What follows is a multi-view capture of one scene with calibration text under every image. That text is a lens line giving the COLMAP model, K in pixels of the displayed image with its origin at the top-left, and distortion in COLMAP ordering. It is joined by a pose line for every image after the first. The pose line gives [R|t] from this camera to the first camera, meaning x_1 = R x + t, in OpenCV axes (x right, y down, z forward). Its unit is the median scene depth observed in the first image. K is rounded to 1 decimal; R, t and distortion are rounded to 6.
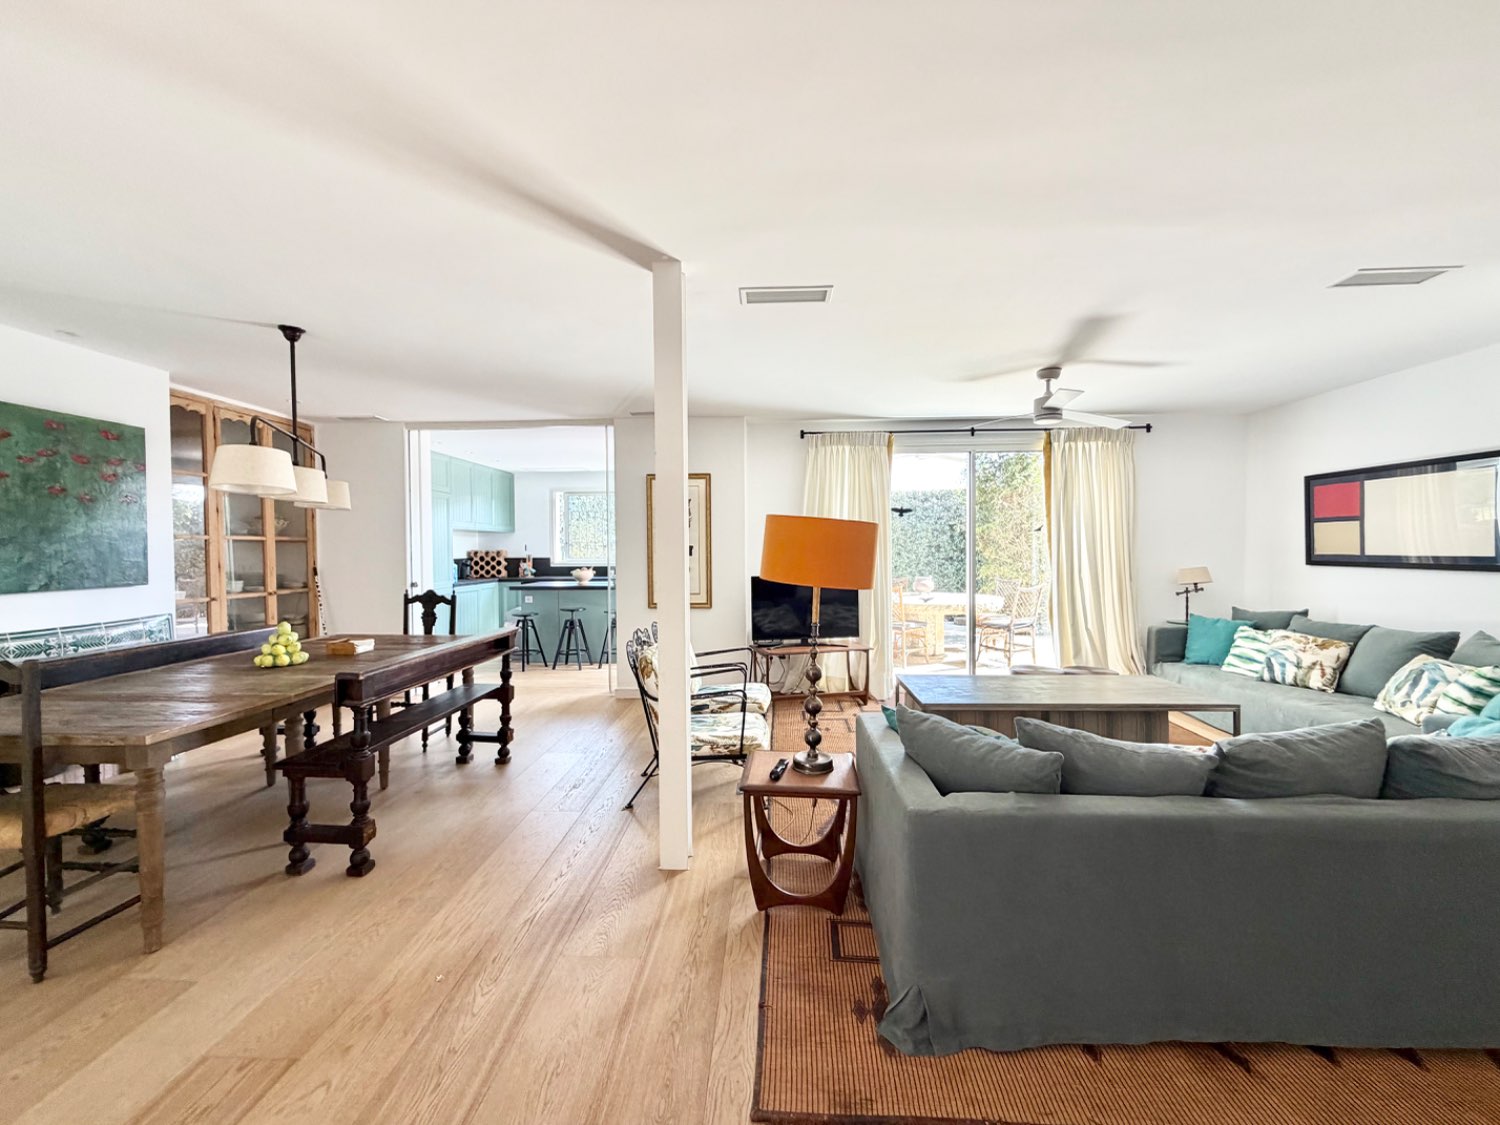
lens RADIAL K [[599.3, 0, 744.3], [0, 599.3, 562.4], [0, 0, 1]] dist [-0.000606, 0.000180]
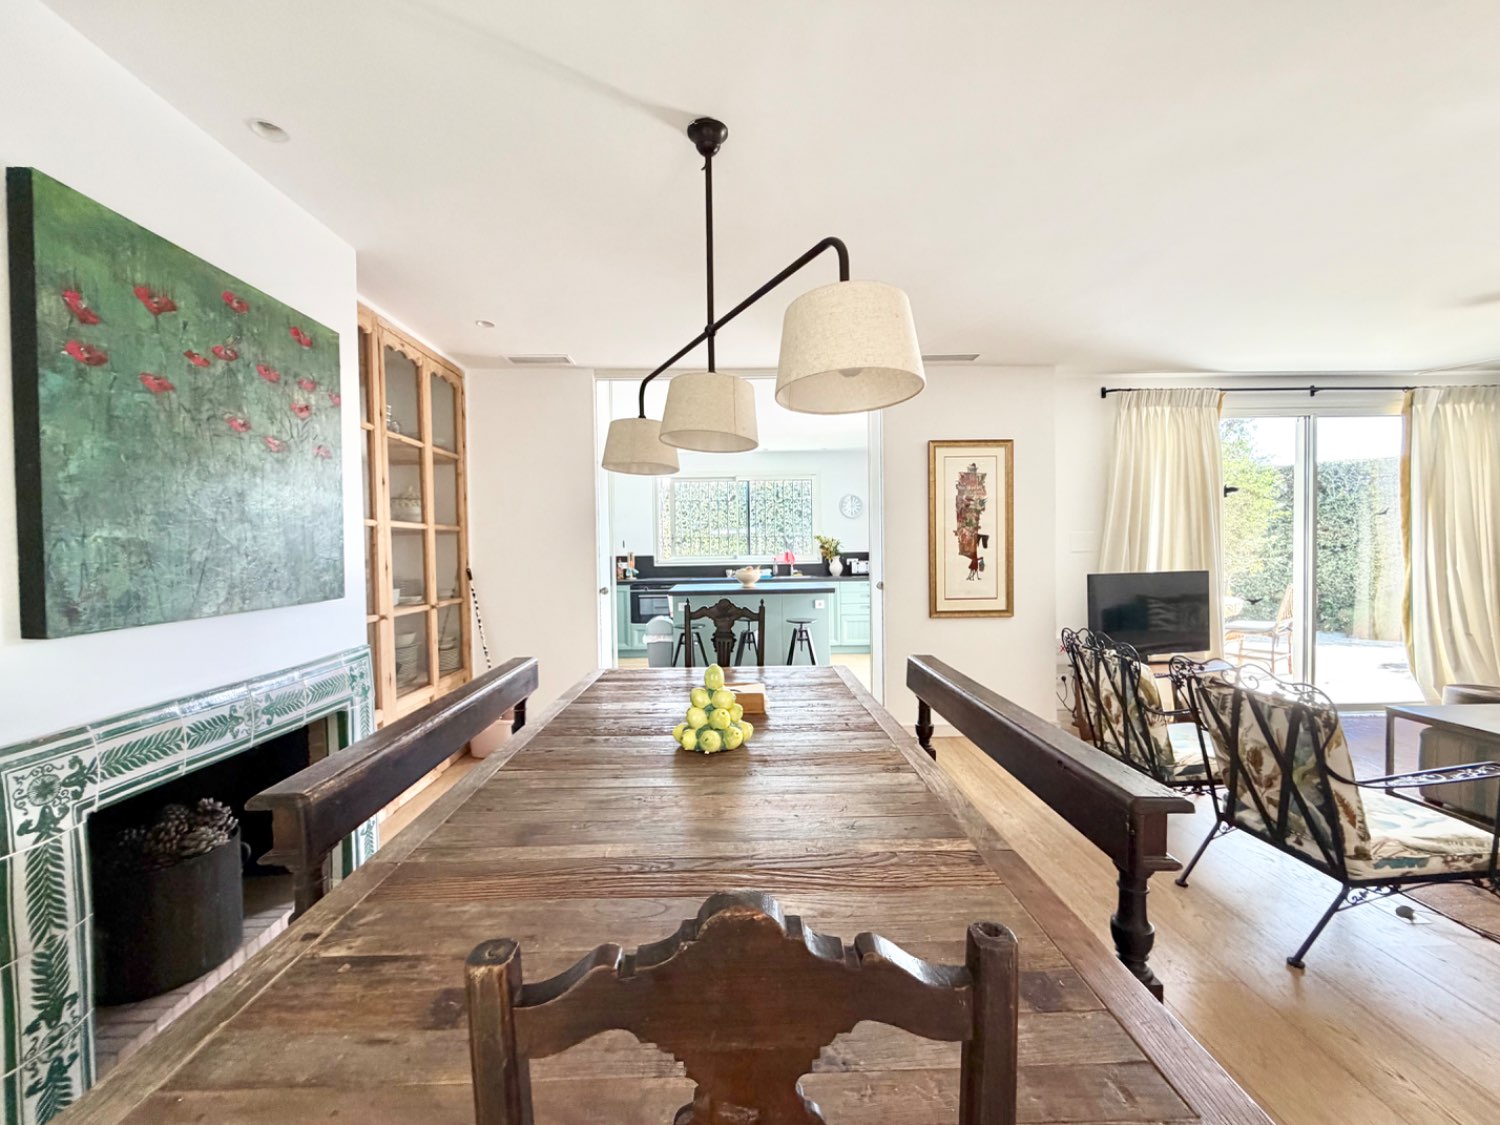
lens RADIAL K [[599.3, 0, 744.3], [0, 599.3, 562.4], [0, 0, 1]] dist [-0.000606, 0.000180]
pose [[0.997127, -0.009614, 0.075129, -0.579746], [0.009591, 0.999954, 0.000664, 0.004880], [-0.075132, 0.000058, 0.997174, 0.339159]]
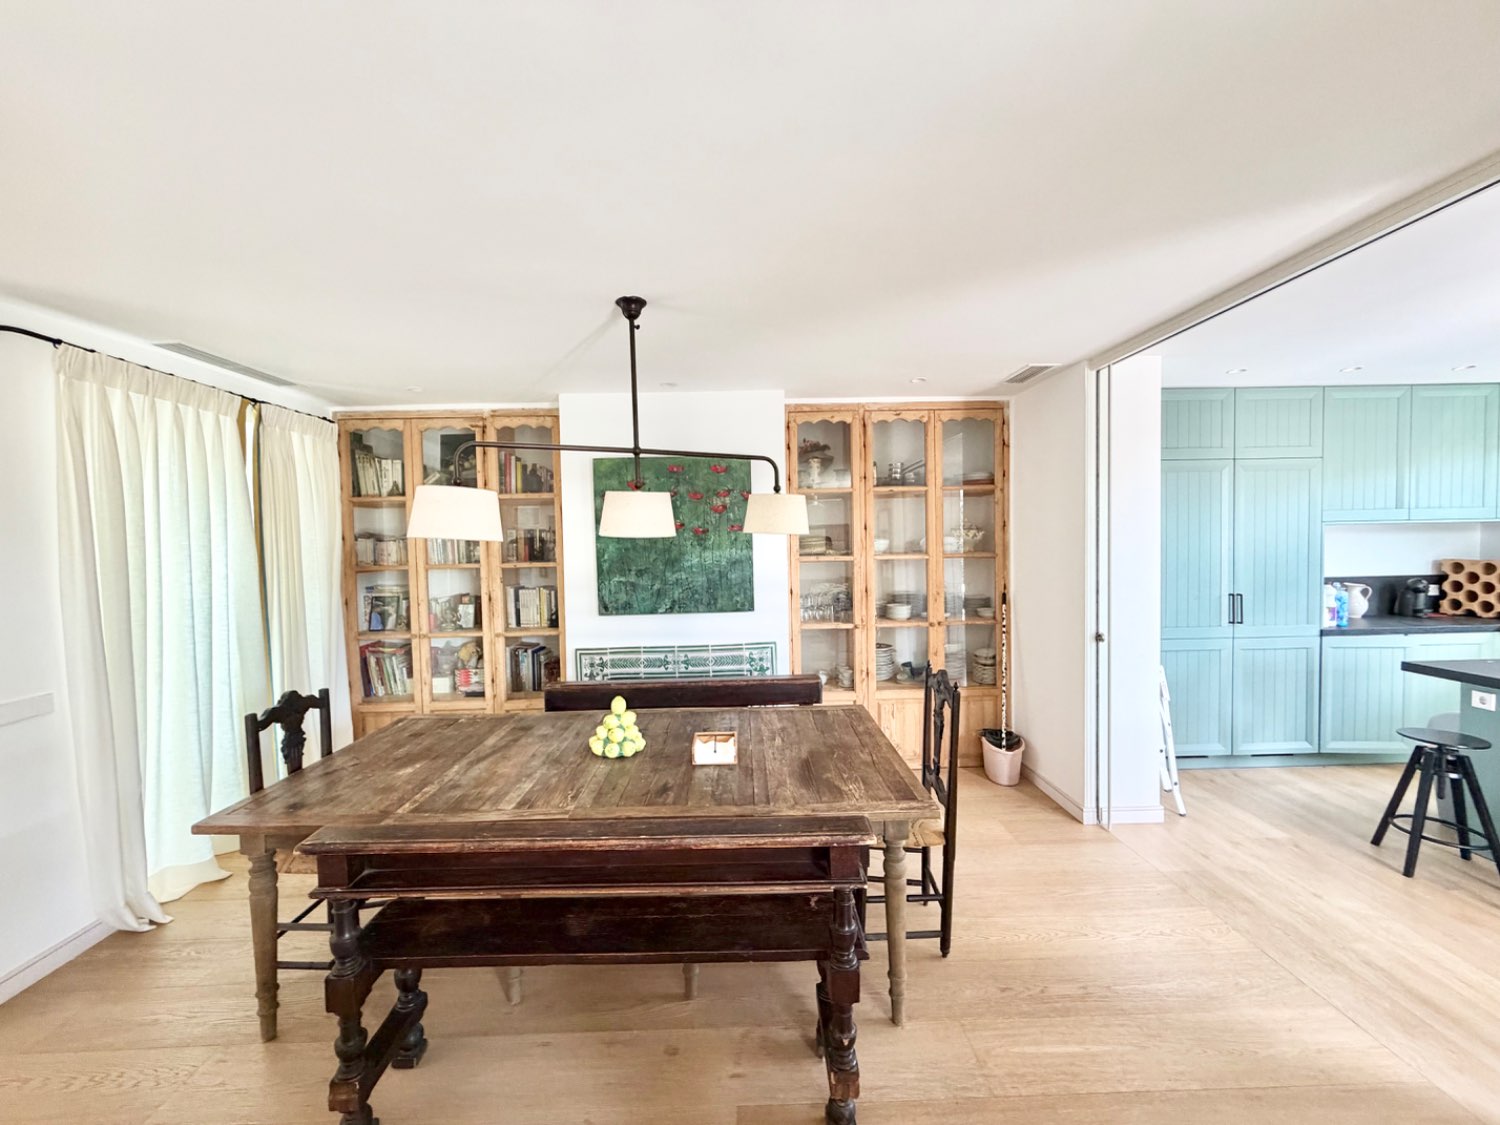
lens RADIAL K [[598.5, 0, 745.5], [0, 598.5, 562.4], [0, 0, 1]] dist [-0.000107, 0.000117]
pose [[0.071229, 0.041929, -0.996578, -0.000934], [-0.003895, 0.999120, 0.041758, -0.077901], [0.997452, 0.000908, 0.071330, 0.823329]]
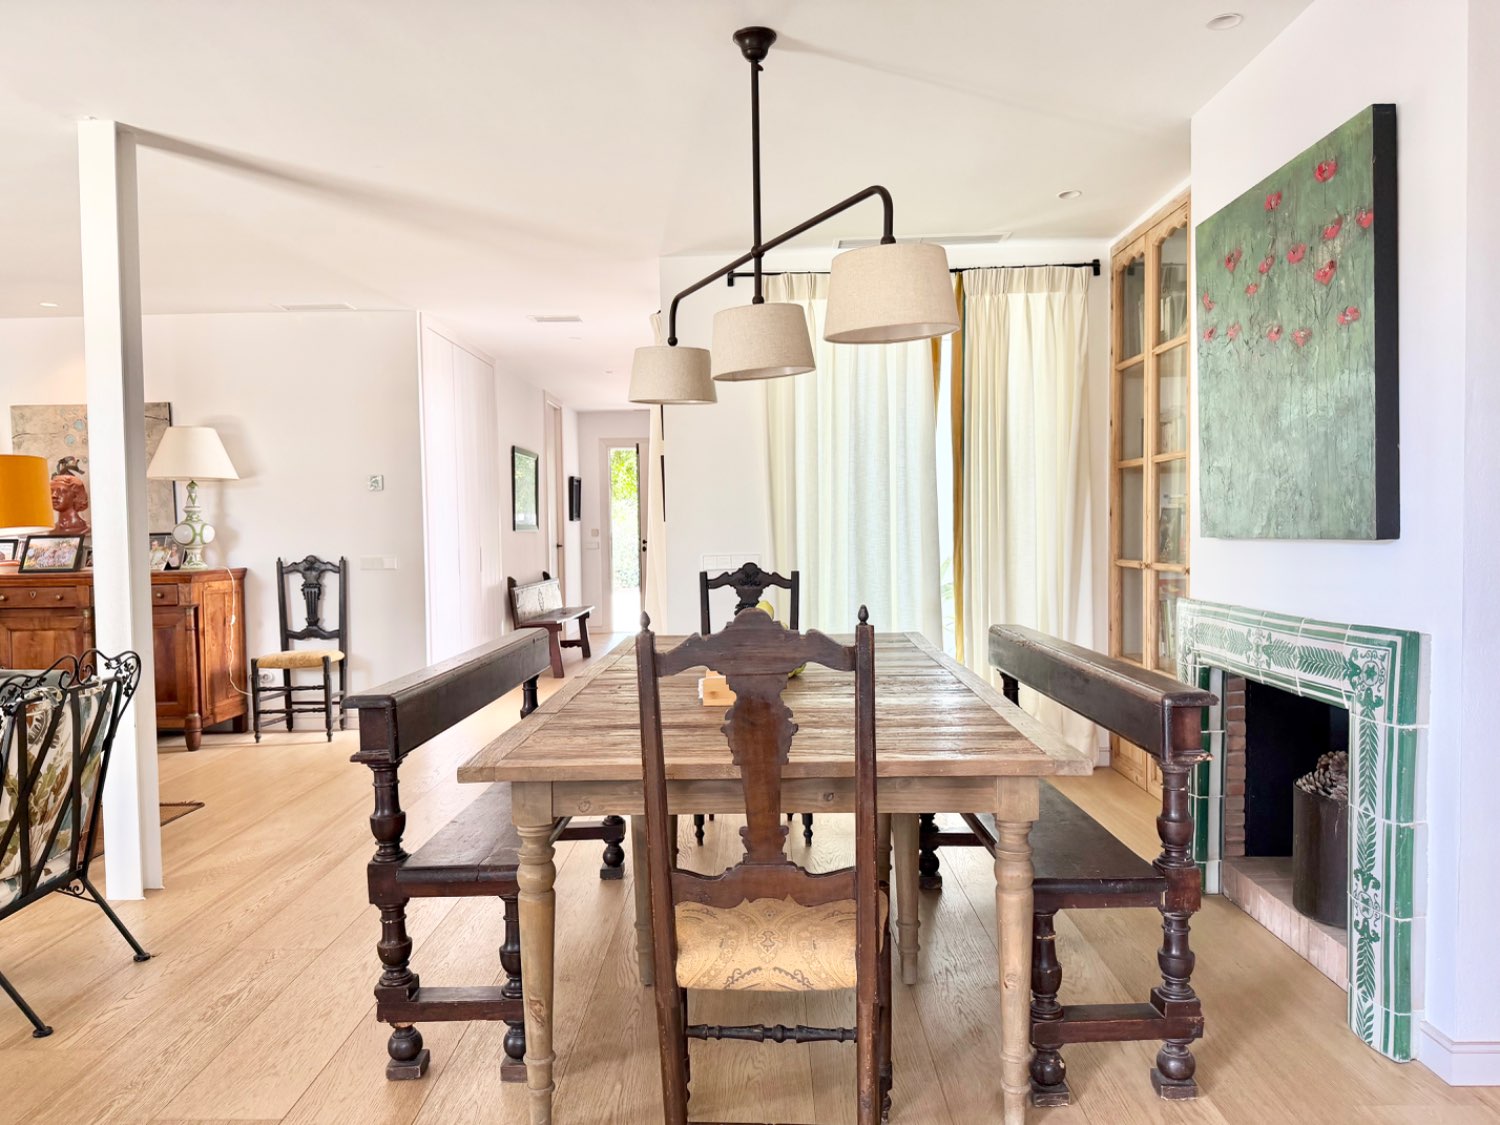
lens RADIAL K [[1054.7, 0, 746.0], [0, 1054.7, 570.0], [0, 0, 1]] dist [0.066459, -0.091862]
pose [[-0.999019, 0.023695, -0.037406, -0.531445], [0.021187, 0.997590, 0.066075, 0.004352], [0.038881, 0.065218, -0.997113, 1.468071]]
